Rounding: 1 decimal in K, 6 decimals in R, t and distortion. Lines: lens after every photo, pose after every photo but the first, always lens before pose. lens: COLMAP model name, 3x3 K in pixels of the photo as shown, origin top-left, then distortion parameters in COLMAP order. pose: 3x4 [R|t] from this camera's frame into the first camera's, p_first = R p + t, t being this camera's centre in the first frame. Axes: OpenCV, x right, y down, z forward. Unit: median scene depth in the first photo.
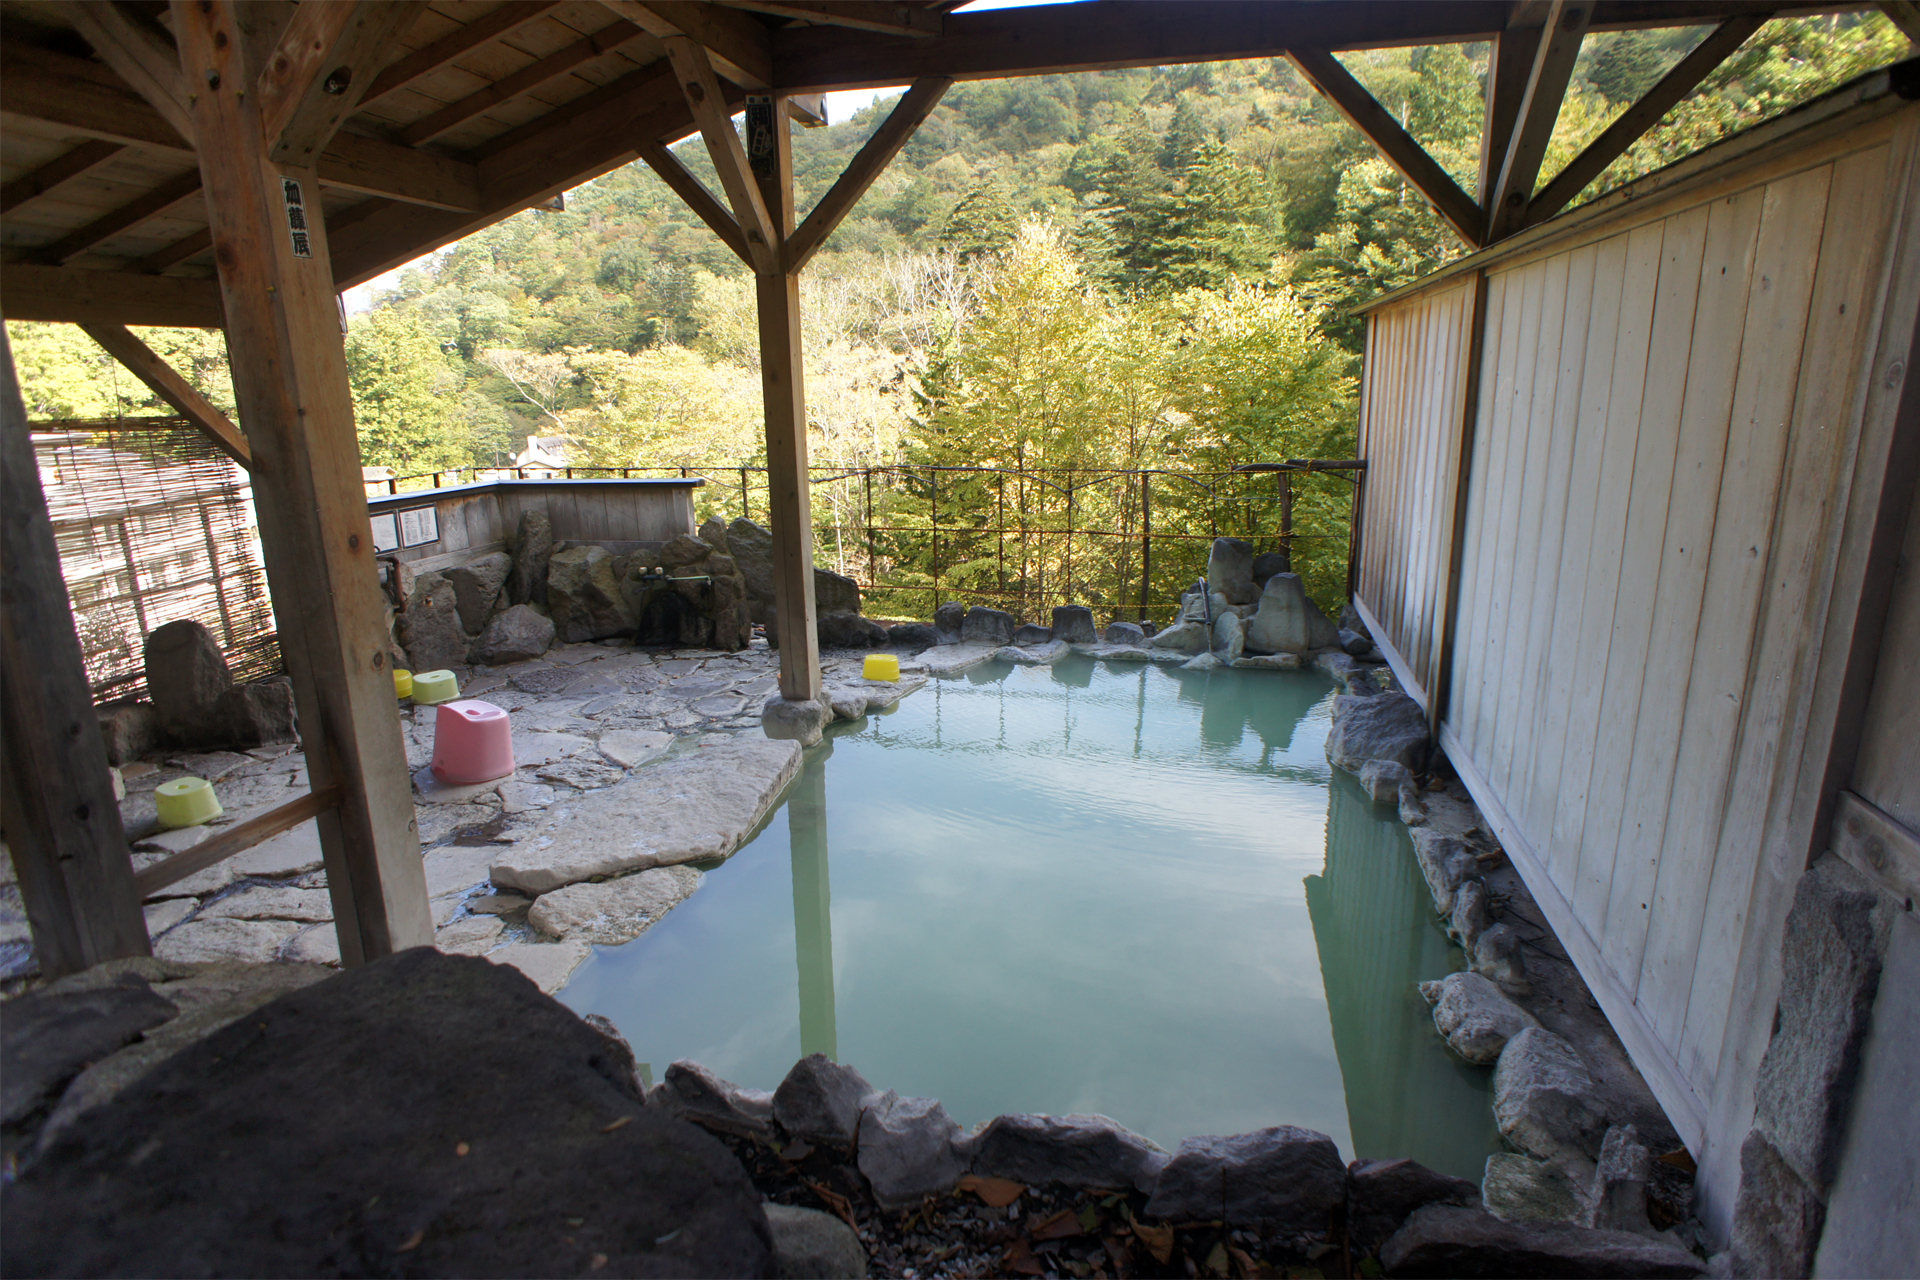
lens RADIAL K [[1014.7, 0, 955.5], [0, 1014.7, 639.5], [0, 0, 1]] dist [-0.037322, 0.010883]
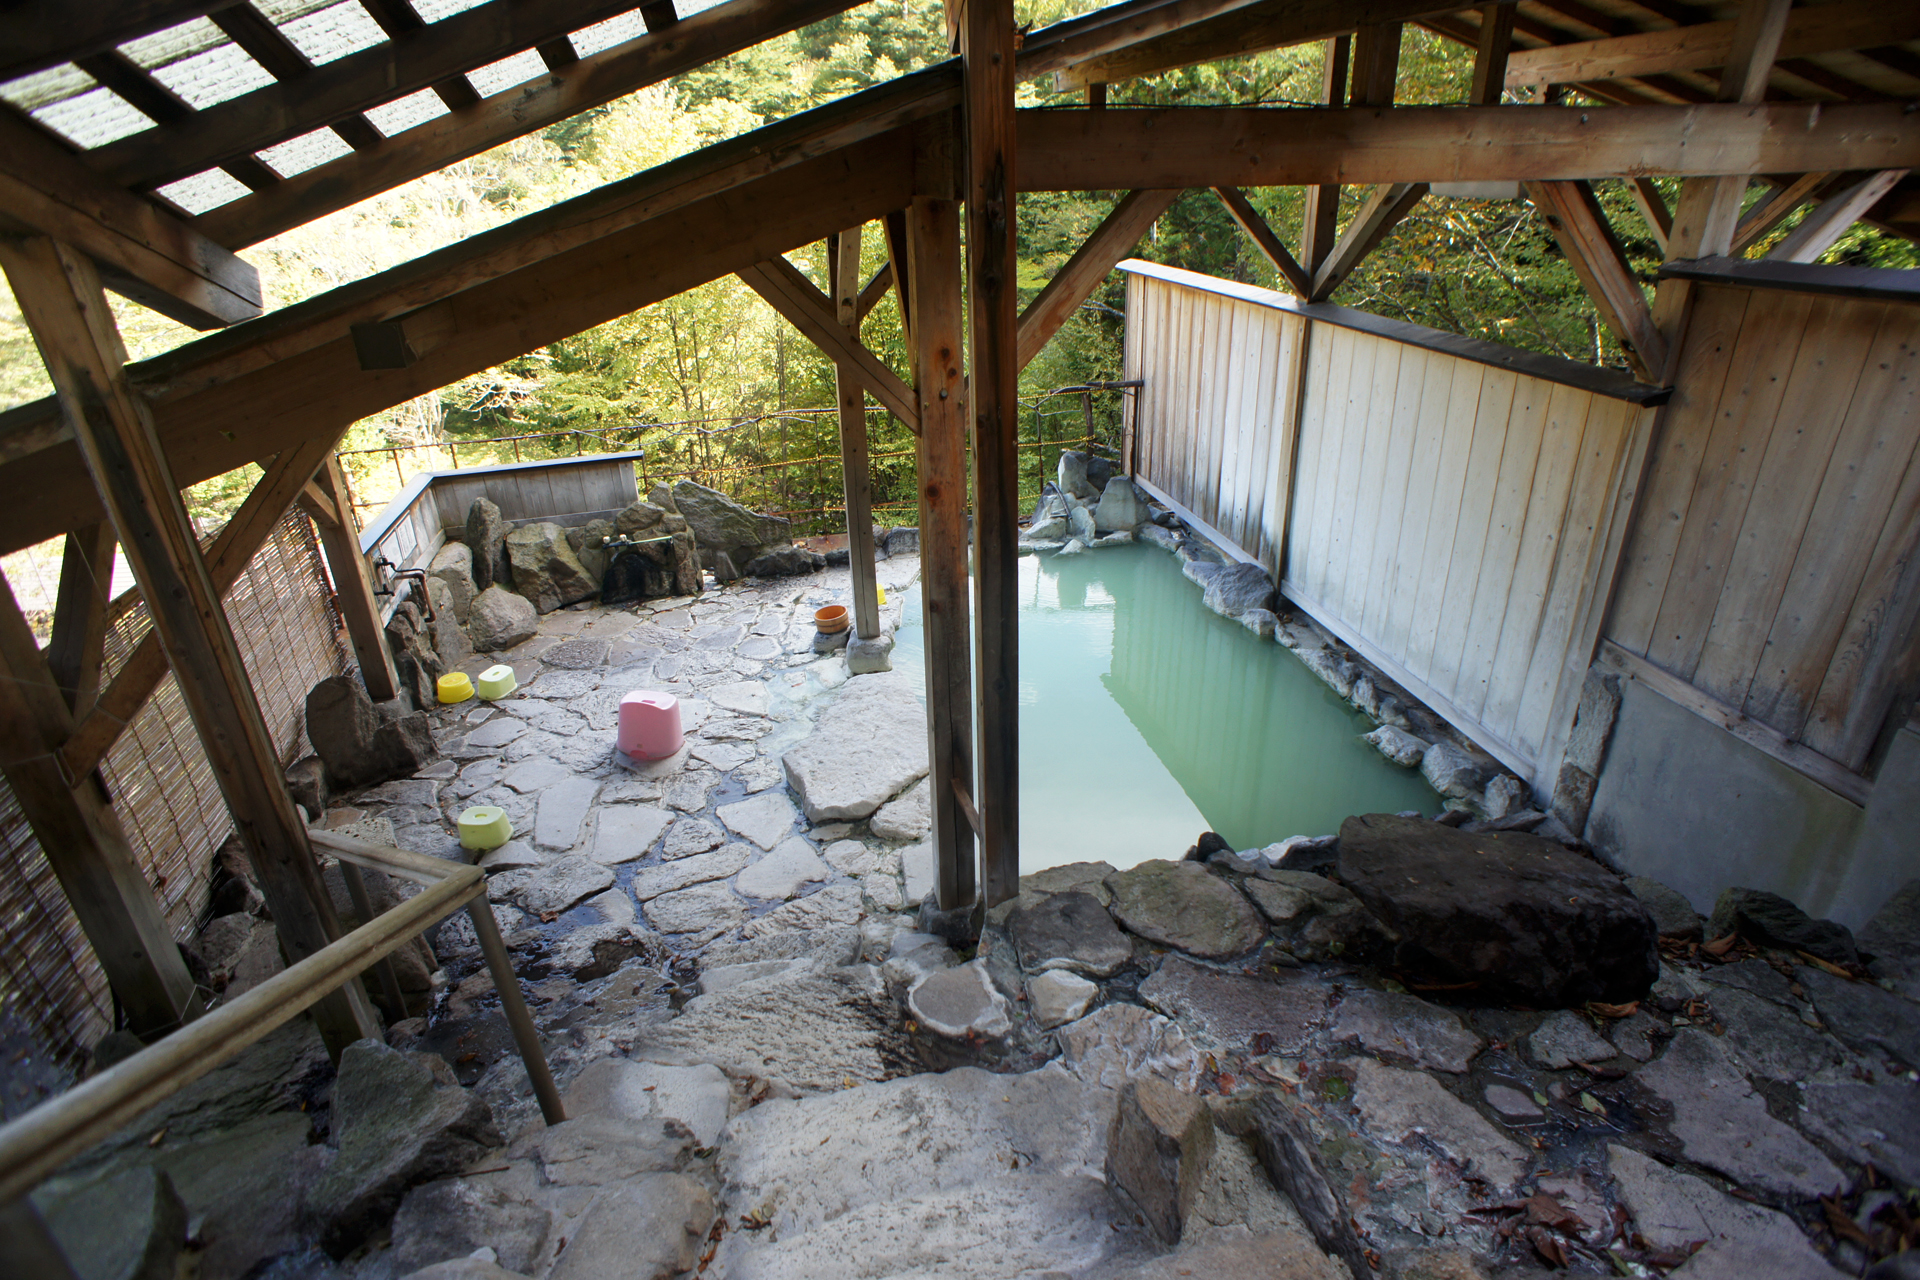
lens RADIAL K [[1014.7, 0, 902.2], [0, 1014.7, 633.0], [0, 0, 1]] dist [-0.037322, 0.010883]
pose [[0.905072, -0.194088, 0.378384, -0.474670], [0.121724, 0.970783, 0.206795, -0.166352], [-0.407465, -0.141106, 0.902254, -0.176068]]
